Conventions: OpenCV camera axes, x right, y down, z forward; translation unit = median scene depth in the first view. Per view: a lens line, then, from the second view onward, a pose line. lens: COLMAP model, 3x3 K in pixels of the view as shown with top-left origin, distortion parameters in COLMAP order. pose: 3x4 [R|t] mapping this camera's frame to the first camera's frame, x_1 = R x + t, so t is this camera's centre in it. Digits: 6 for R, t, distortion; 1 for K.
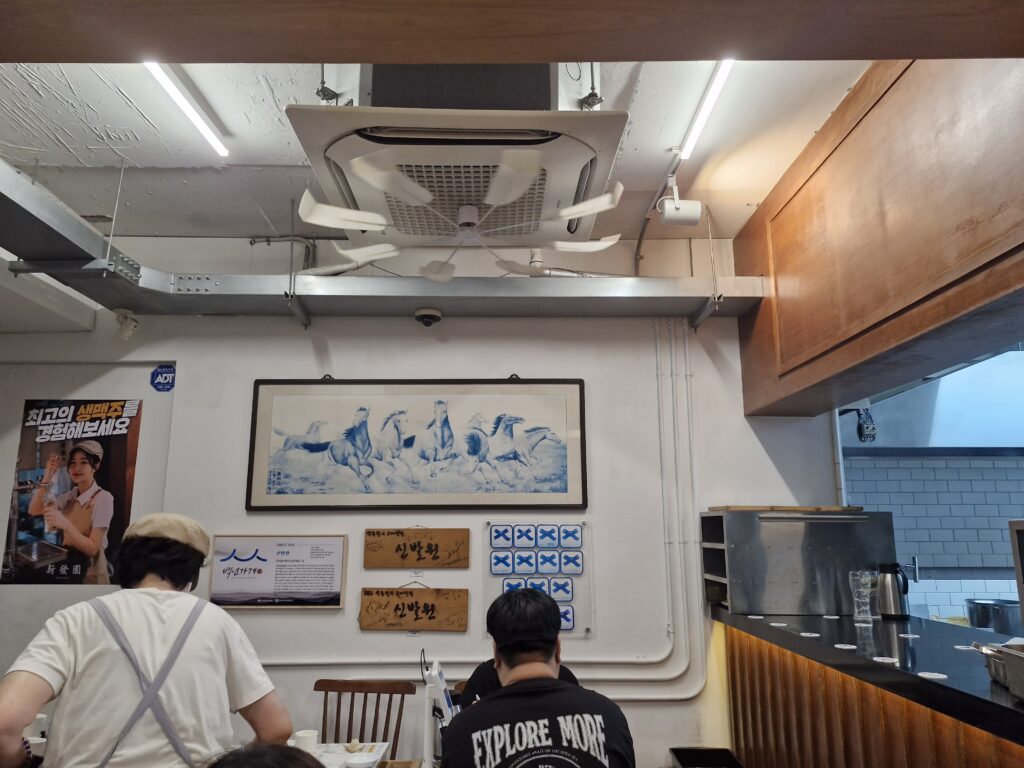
lens RADIAL K [[716.8, 0, 504.2], [0, 716.8, 378.5], [0, 0, 1]] dist [0.080921, -0.076325]
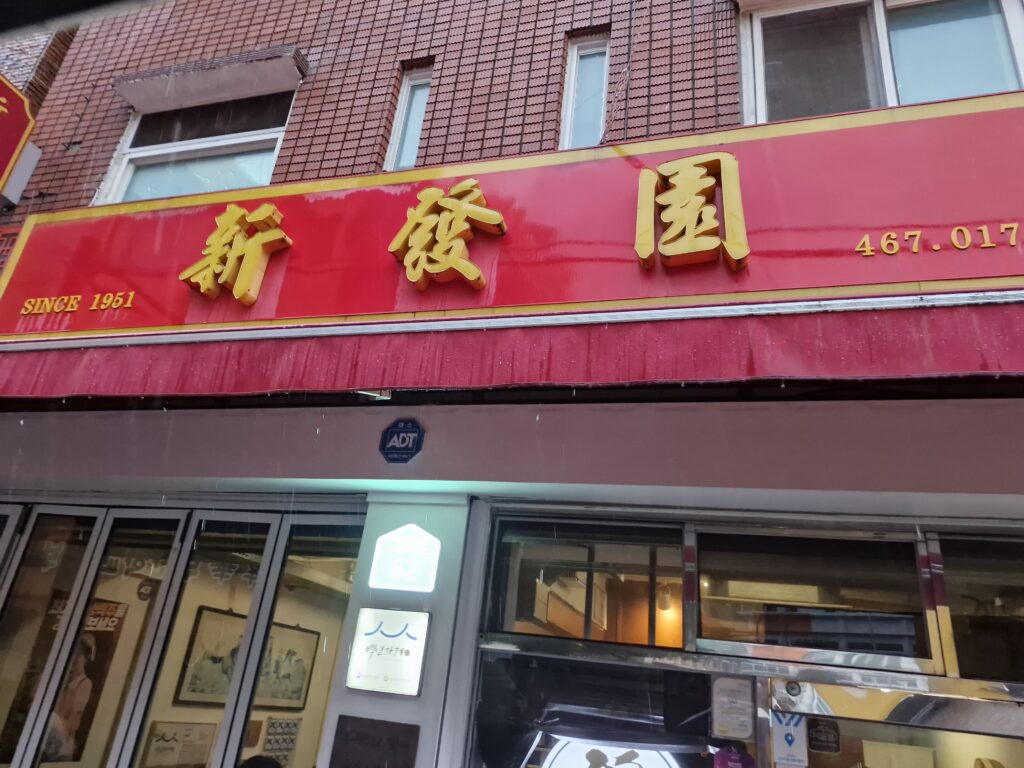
lens RADIAL K [[716.8, 0, 504.2], [0, 716.8, 378.5], [0, 0, 1]] dist [0.080921, -0.076325]
pose [[0.290769, 0.424290, 0.857573, -1.654902], [-0.305241, 0.890600, -0.337135, -0.098406], [-0.906797, -0.163738, 0.388469, -0.040111]]
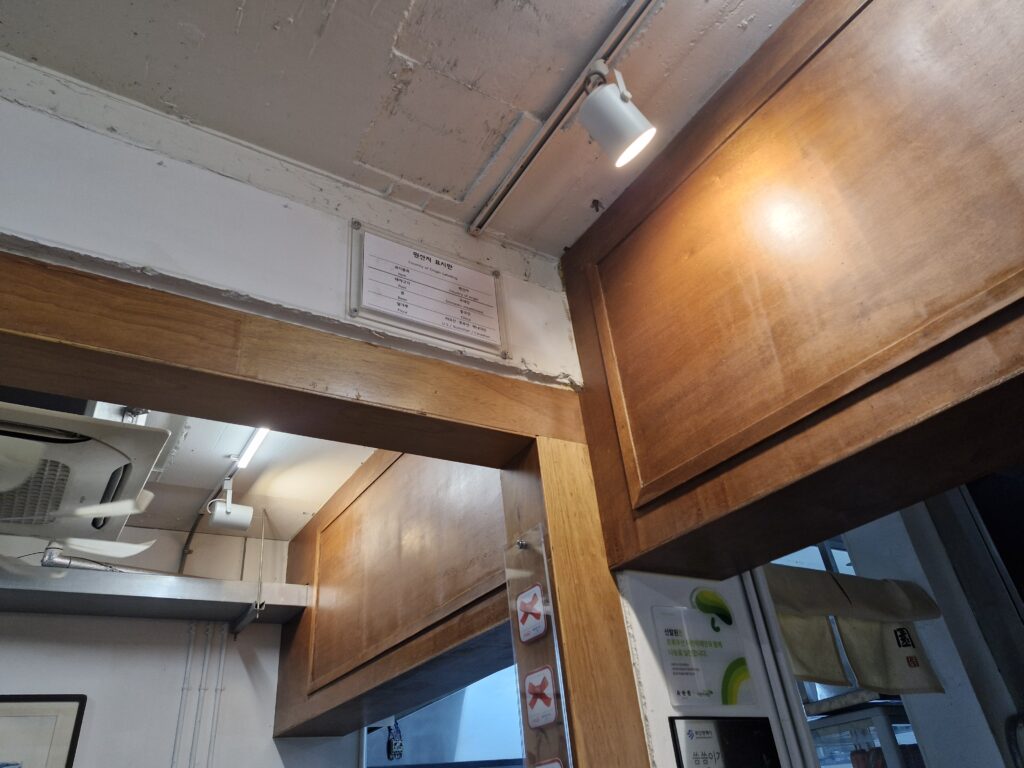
lens RADIAL K [[716.8, 0, 504.2], [0, 716.8, 378.5], [0, 0, 1]] dist [0.080921, -0.076325]
pose [[0.849726, 0.215076, 0.481360, 0.040320], [-0.022448, 0.926939, -0.374540, -0.038740], [-0.526746, 0.307451, 0.792473, -0.056497]]
